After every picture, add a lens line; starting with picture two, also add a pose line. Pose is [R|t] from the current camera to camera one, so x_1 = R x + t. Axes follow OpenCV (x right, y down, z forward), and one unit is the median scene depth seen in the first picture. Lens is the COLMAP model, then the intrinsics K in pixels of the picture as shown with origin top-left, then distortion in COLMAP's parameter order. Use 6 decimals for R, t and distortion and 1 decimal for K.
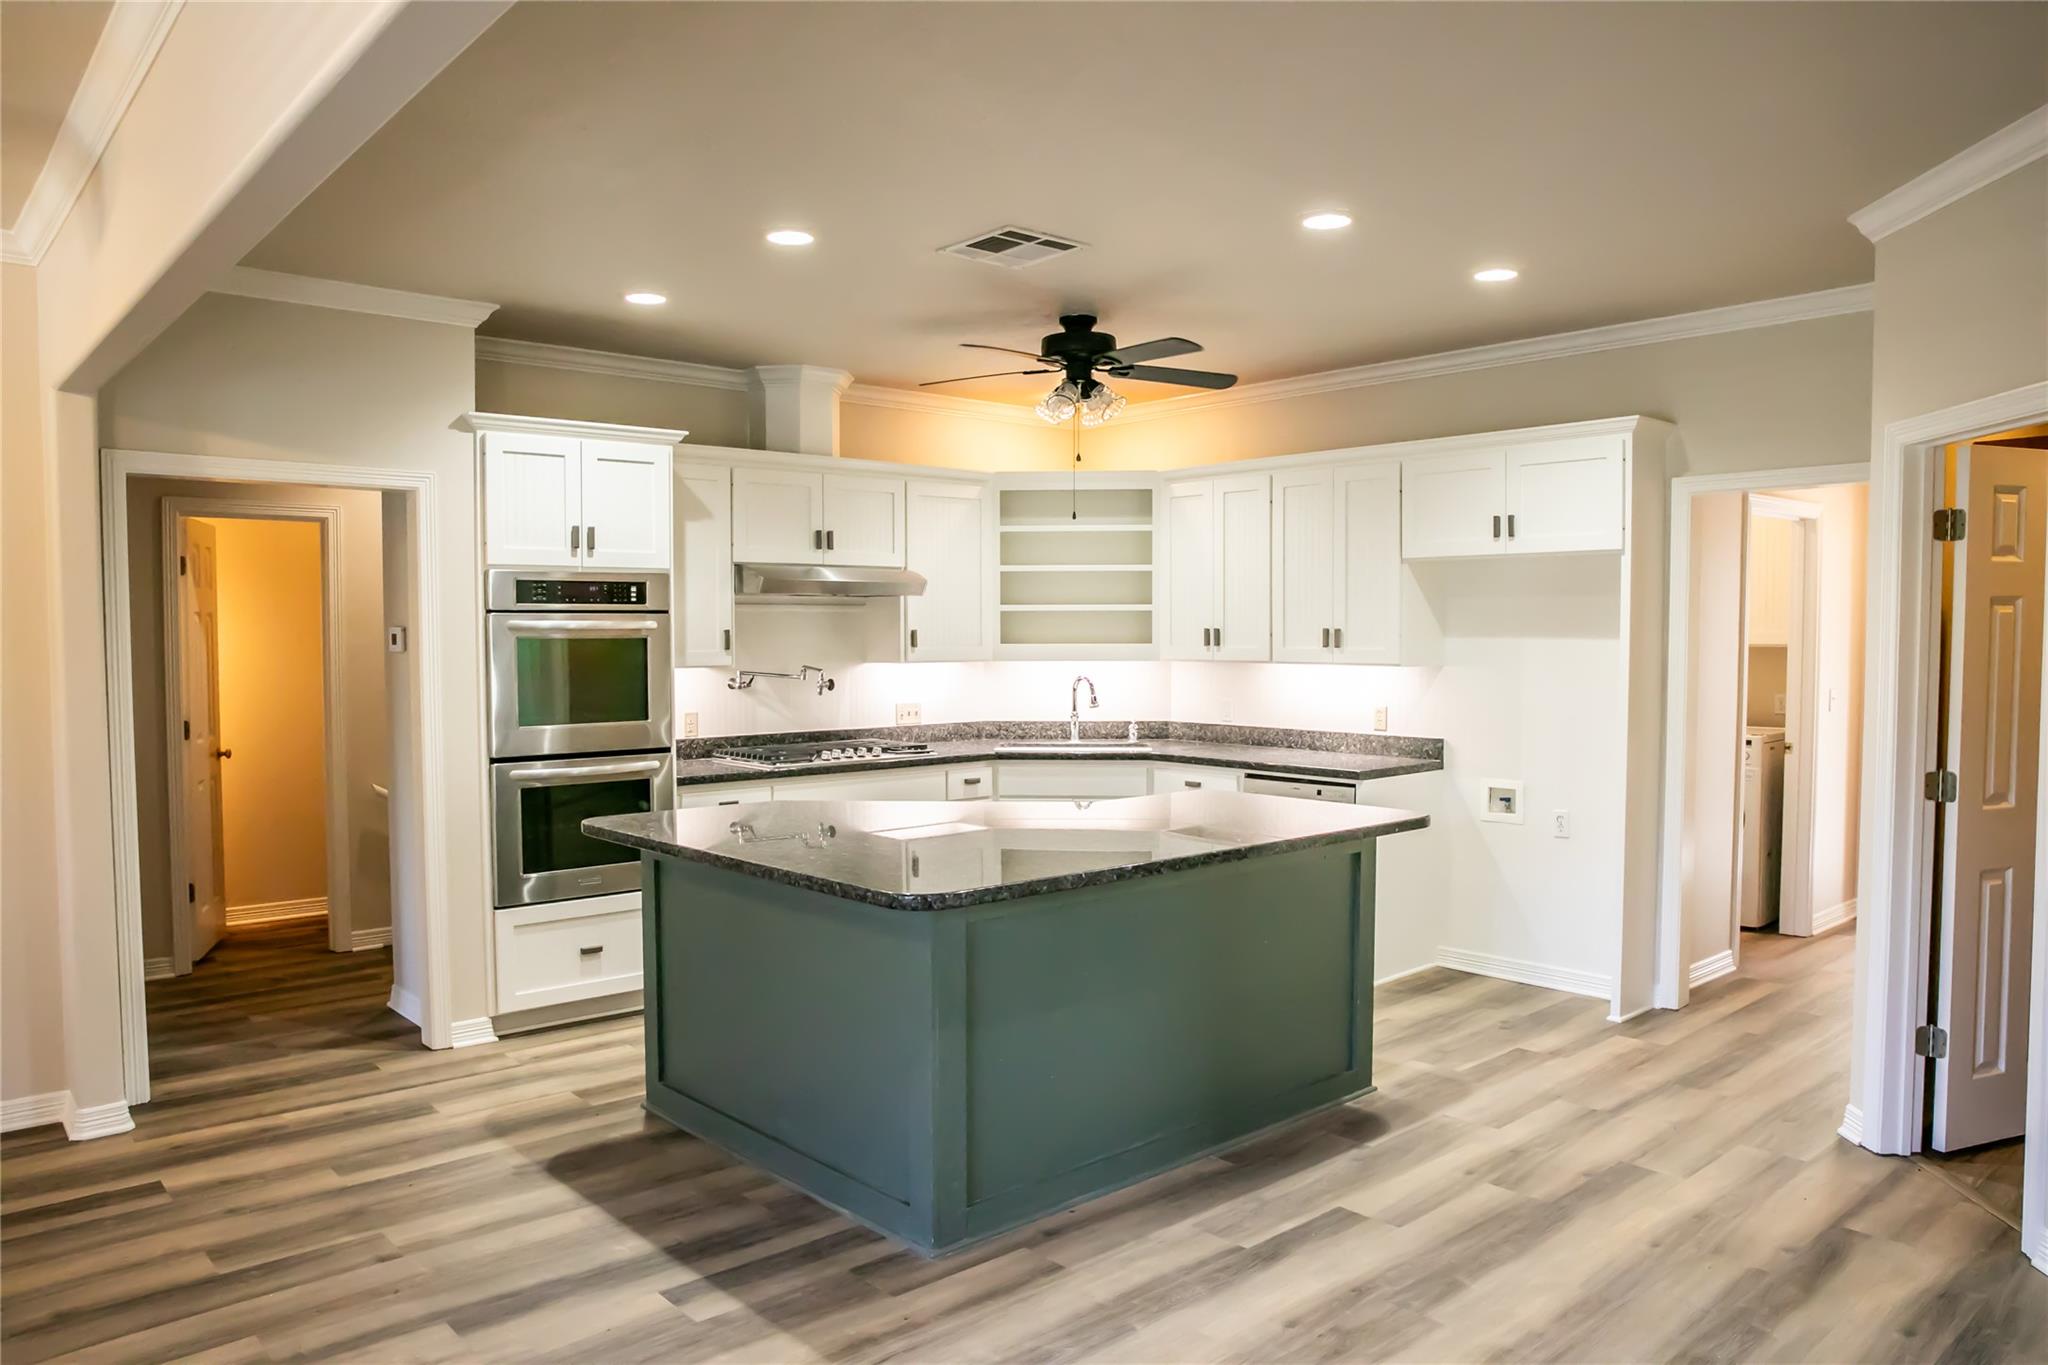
lens RADIAL K [[1418.2, 0, 1024.0], [0, 1418.2, 682.5], [0, 0, 1]] dist [-0.000933, 0.000680]
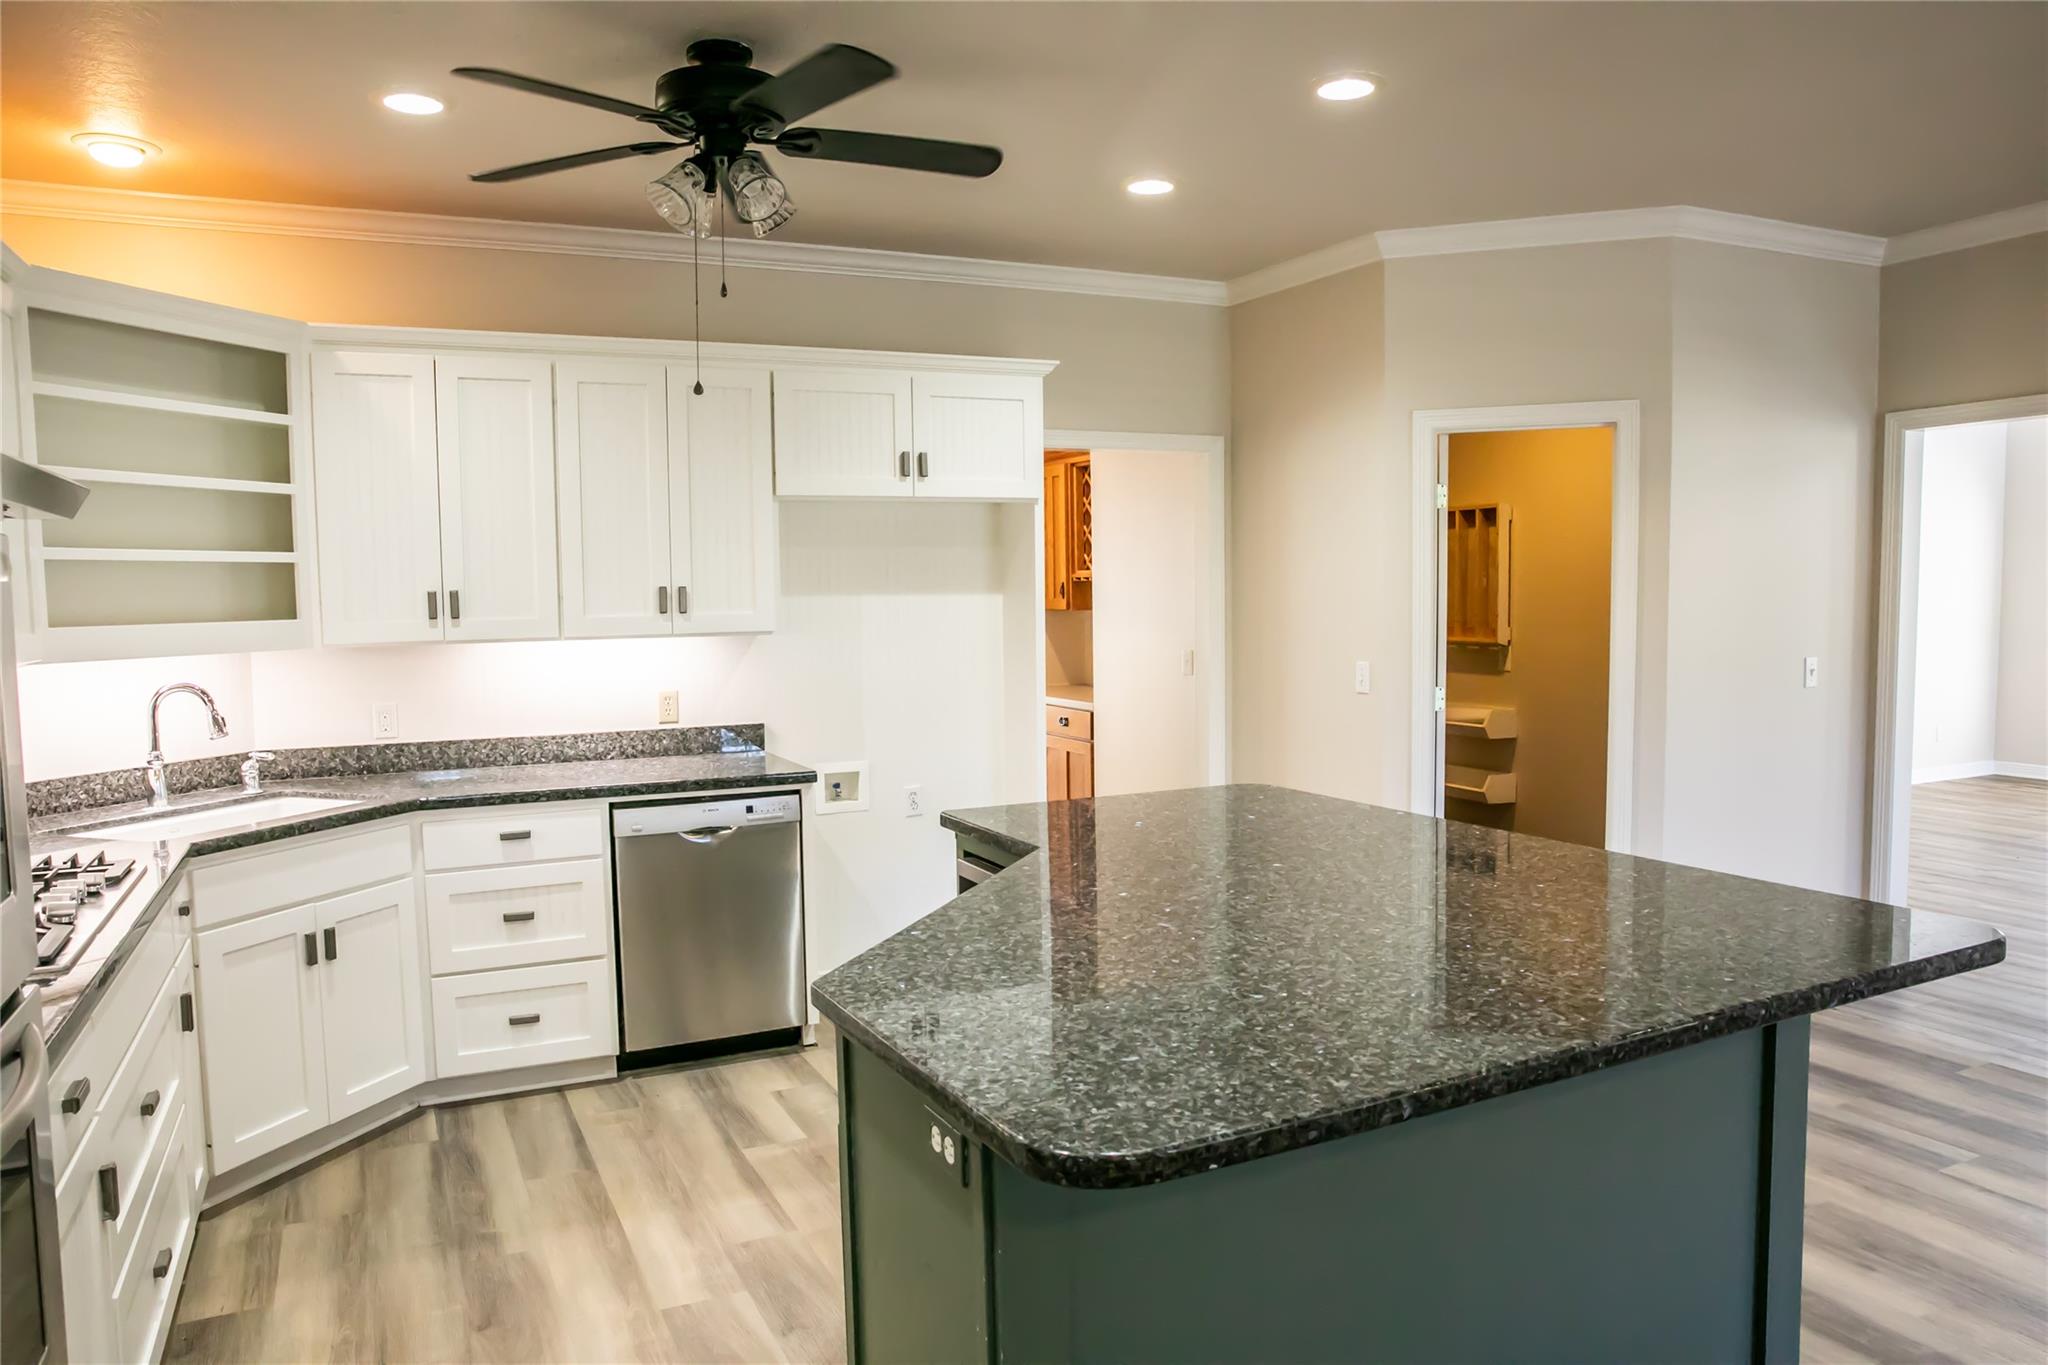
lens RADIAL K [[1459.1, 0, 1024.0], [0, 1459.1, 682.5], [0, 0, 1]] dist [-0.039283, -0.000590]
pose [[0.294501, -0.068612, 0.953185, -0.430274], [0.051451, 0.997111, 0.055877, -0.021182], [-0.954265, 0.032587, 0.297180, 0.589999]]
